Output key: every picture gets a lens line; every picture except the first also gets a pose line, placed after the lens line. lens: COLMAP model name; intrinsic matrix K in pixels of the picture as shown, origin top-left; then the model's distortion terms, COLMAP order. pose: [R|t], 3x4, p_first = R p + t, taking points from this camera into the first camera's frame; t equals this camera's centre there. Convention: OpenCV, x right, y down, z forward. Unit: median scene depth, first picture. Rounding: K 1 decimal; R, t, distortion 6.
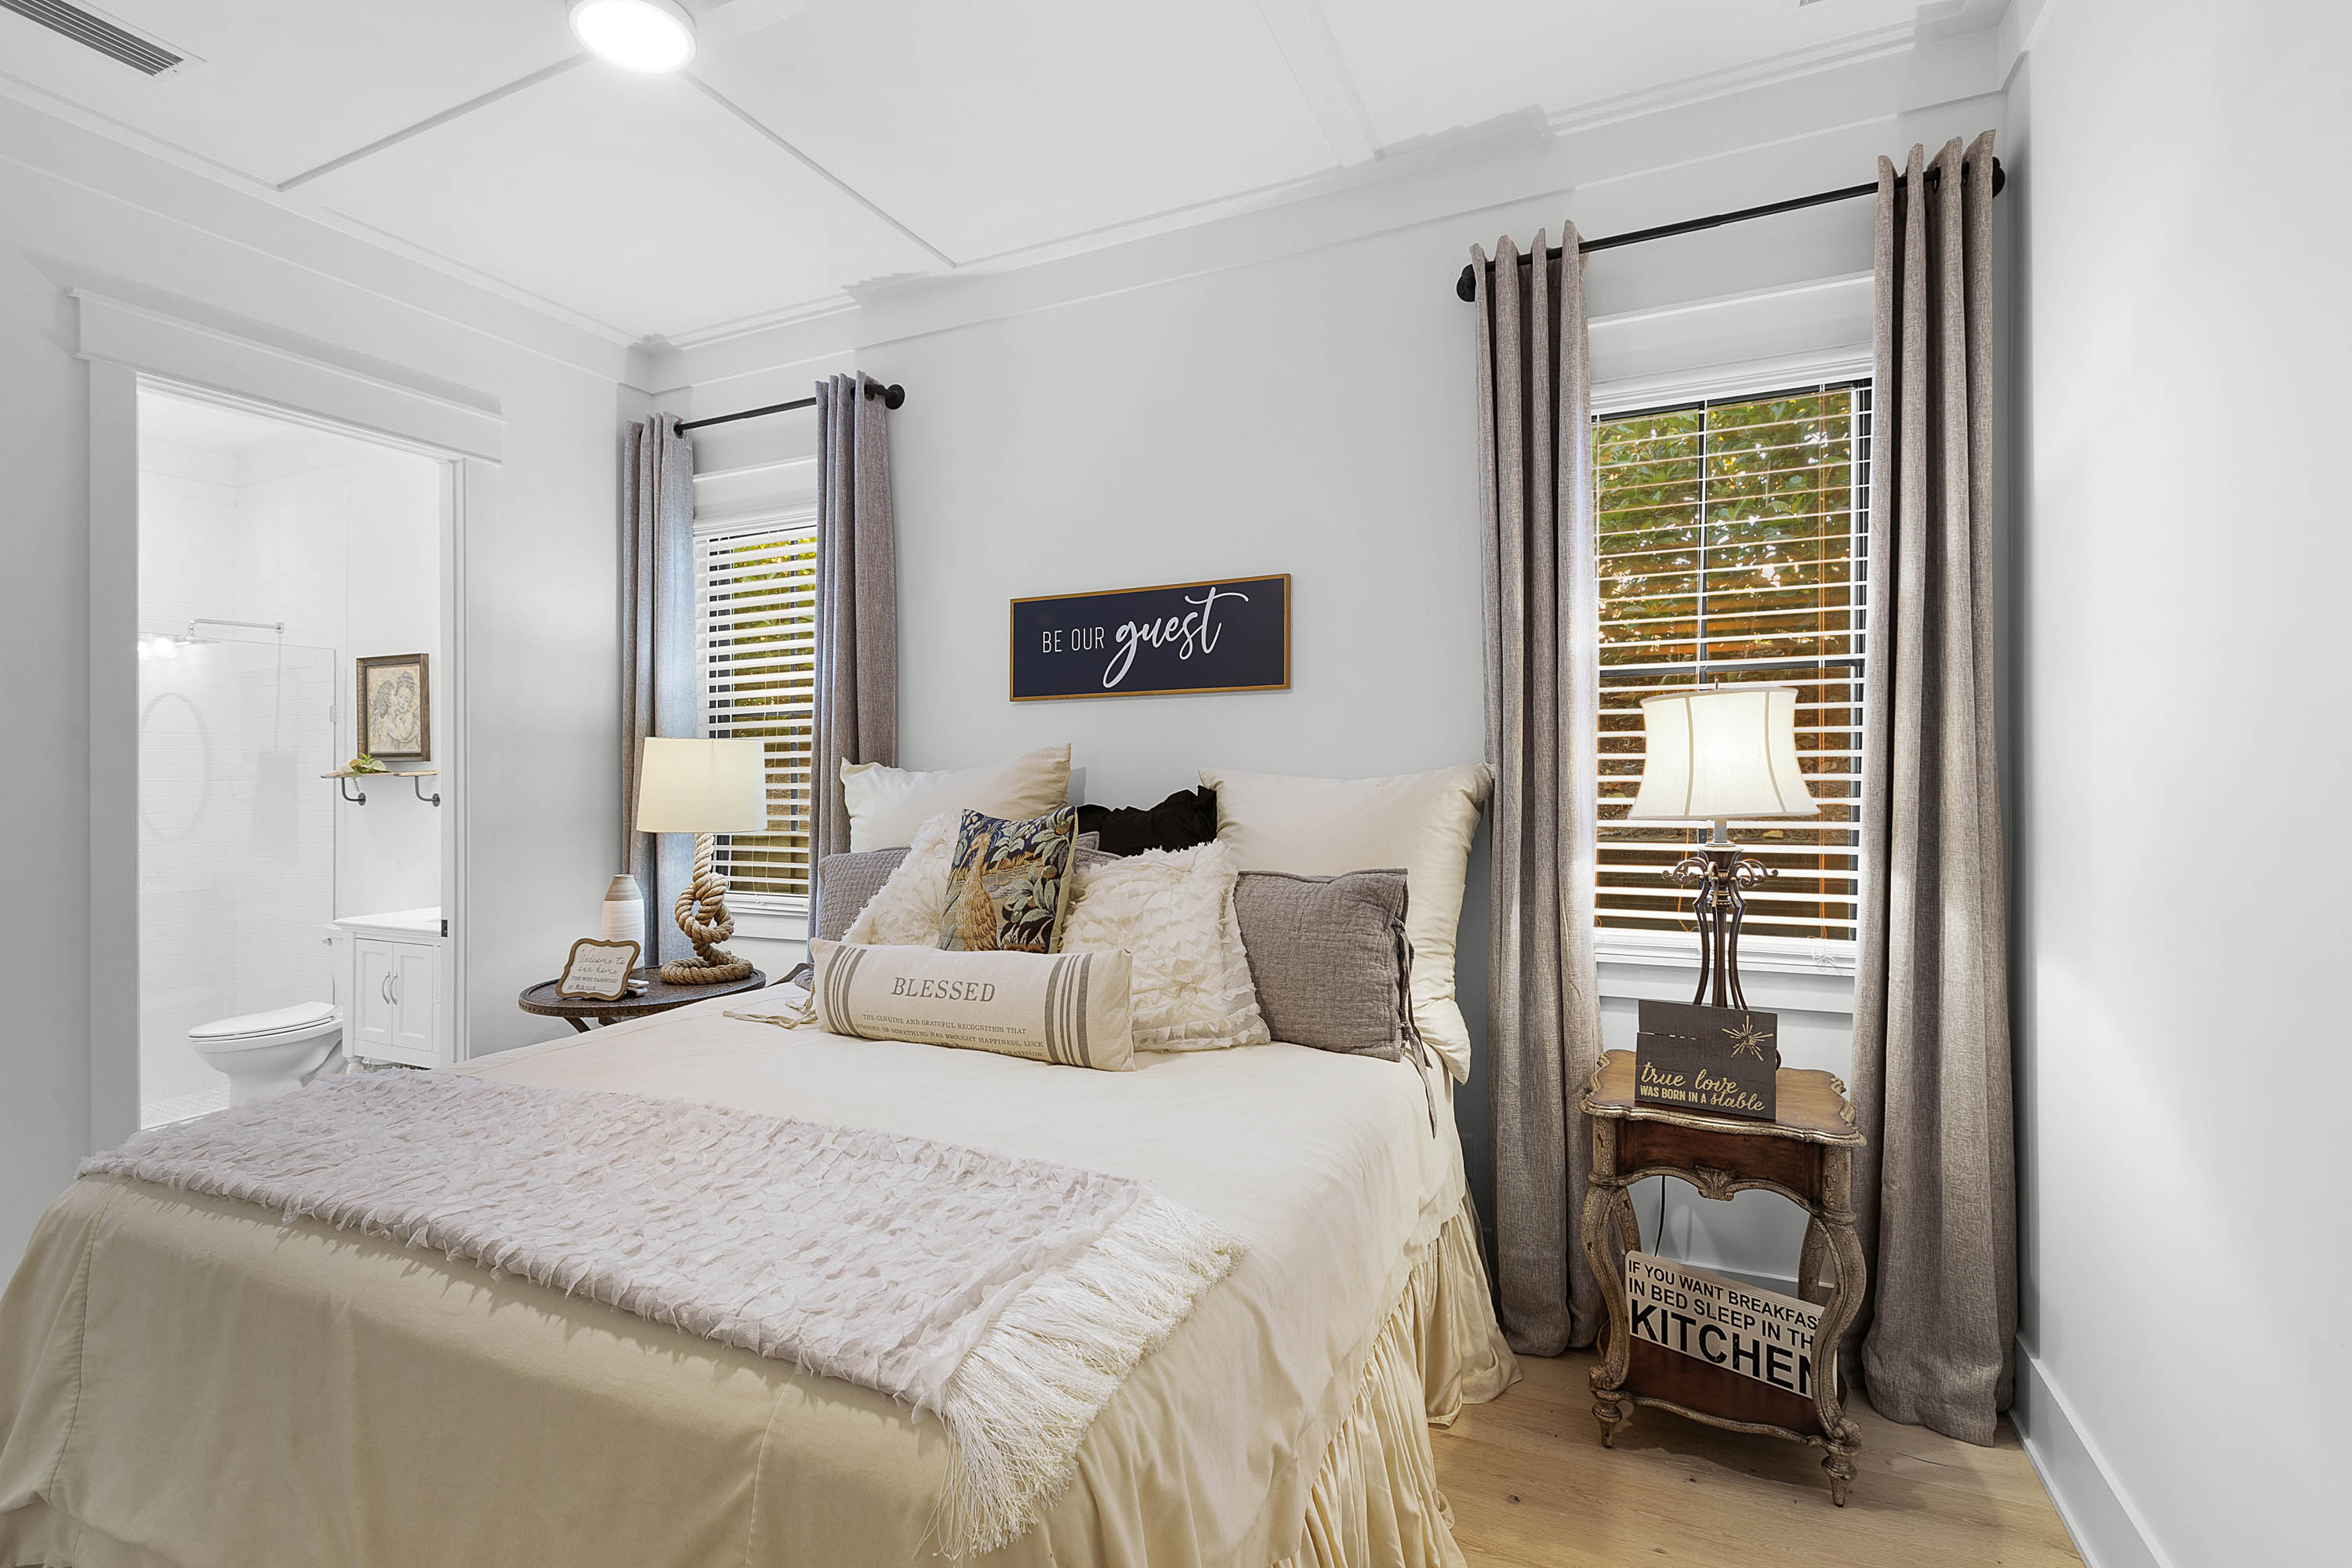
lens RADIAL K [[1058.7, 0, 1178.6], [0, 1058.7, 770.6], [0, 0, 1]] dist [0.001177, -0.001676]
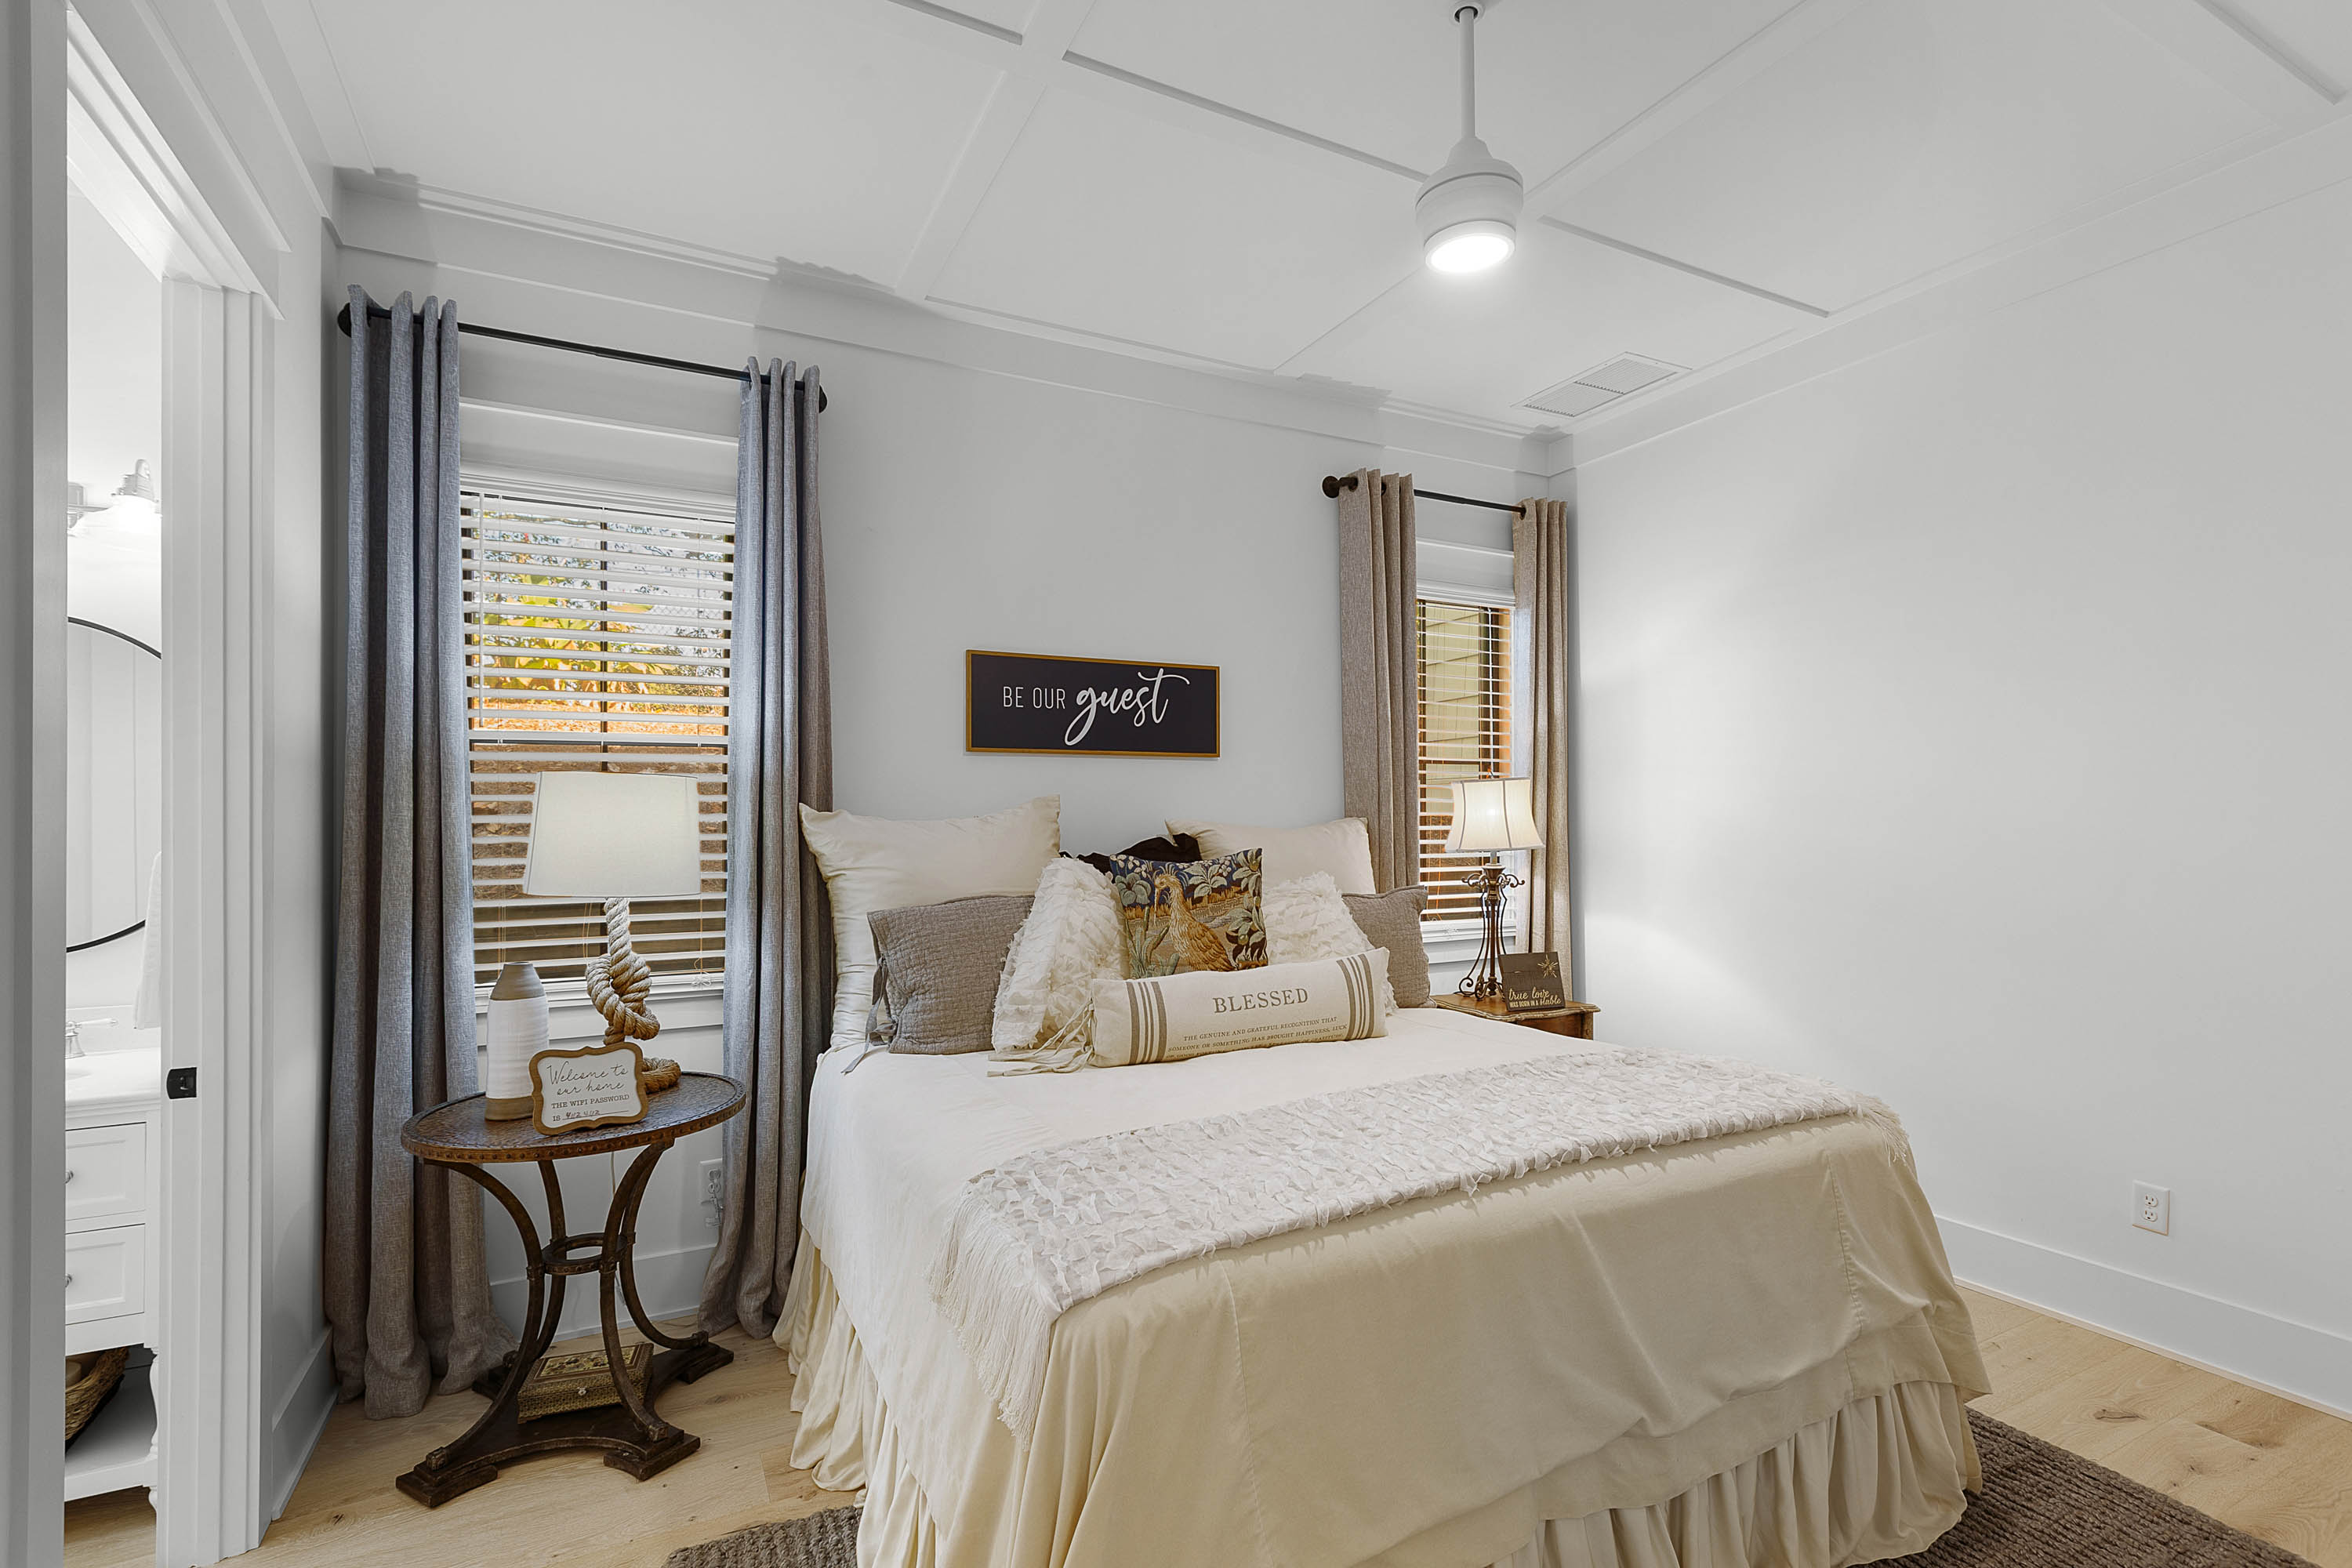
lens RADIAL K [[1058.7, 0, 1185.8], [0, 1058.7, 830.3], [0, 0, 1]] dist [0.001177, -0.001676]
pose [[0.623728, 0.001212, 0.781641, -0.877851], [-0.000948, 0.999999, -0.000795, 0.010796], [-0.781641, -0.000245, 0.623729, 0.229835]]
